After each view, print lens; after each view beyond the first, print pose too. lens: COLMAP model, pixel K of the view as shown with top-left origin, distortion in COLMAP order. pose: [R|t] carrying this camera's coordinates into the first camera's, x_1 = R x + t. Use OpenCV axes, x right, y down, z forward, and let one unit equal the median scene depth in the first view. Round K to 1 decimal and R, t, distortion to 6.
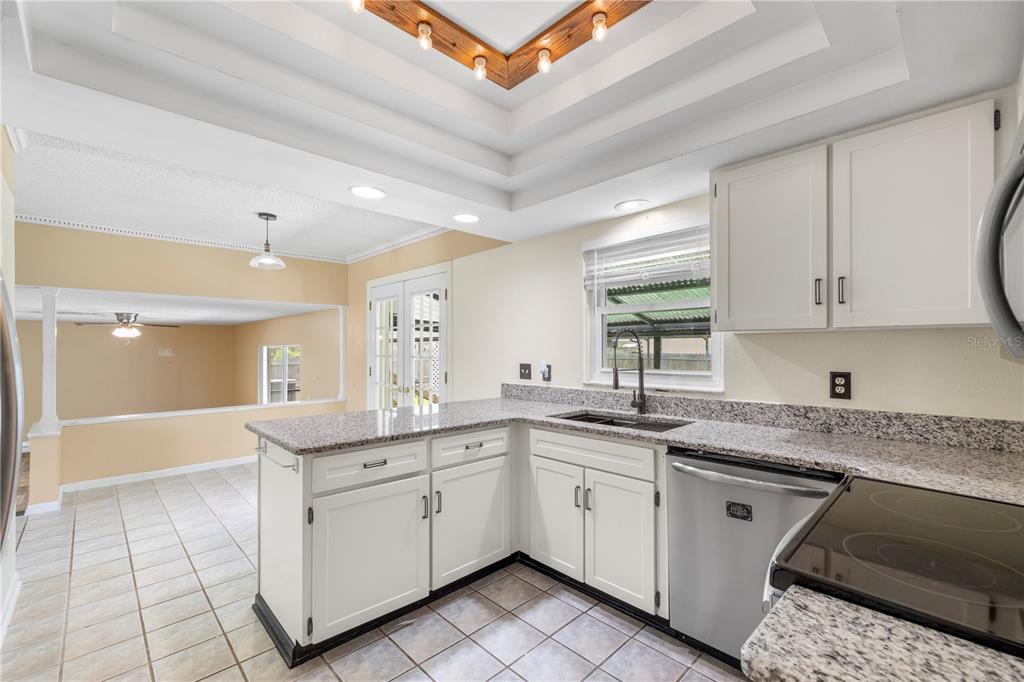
lens RADIAL K [[433.0, 0, 510.5], [0, 433.0, 346.3], [0, 0, 1]] dist [0.002256, 0.000802]
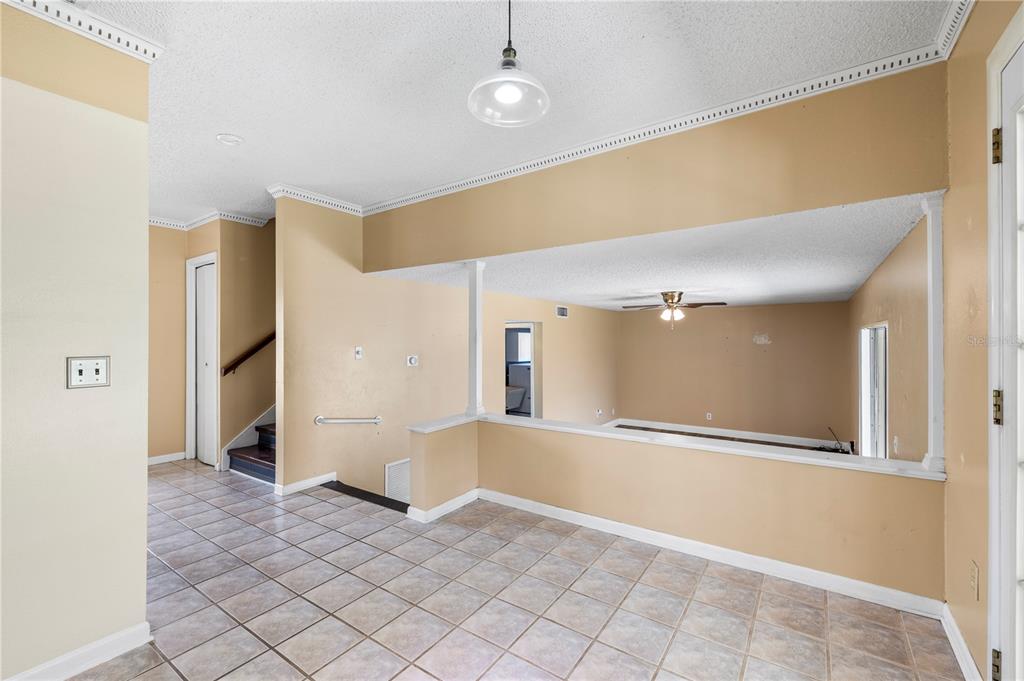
lens RADIAL K [[433.0, 0, 506.5], [0, 433.0, 338.7], [0, 0, 1]] dist [0.002256, 0.000802]
pose [[0.185635, -0.001937, -0.982617, -0.280611], [0.008434, 0.999964, -0.000378, 0.037251], [0.982583, -0.008218, 0.185645, 1.435124]]
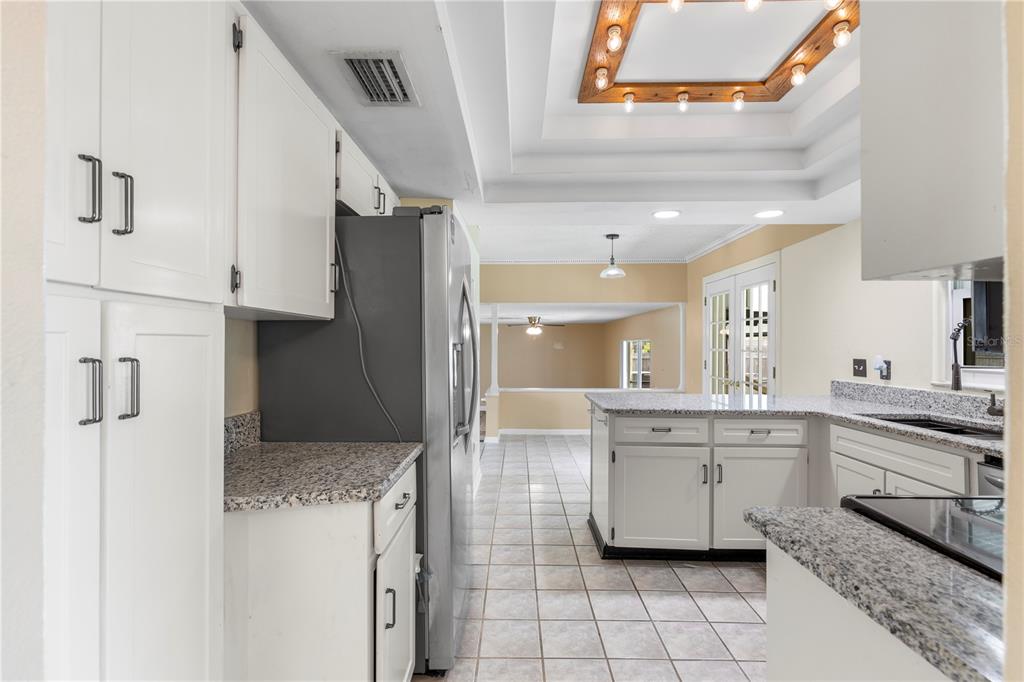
lens RADIAL K [[459.0, 0, 514.2], [0, 459.0, 341.0], [0, 0, 1]] dist [0.001498, 0.000036]
pose [[0.710565, -0.000819, -0.703631, 0.263770], [-0.000399, 0.999999, -0.001566, 0.006912], [0.703632, 0.001393, 0.710564, -0.219118]]
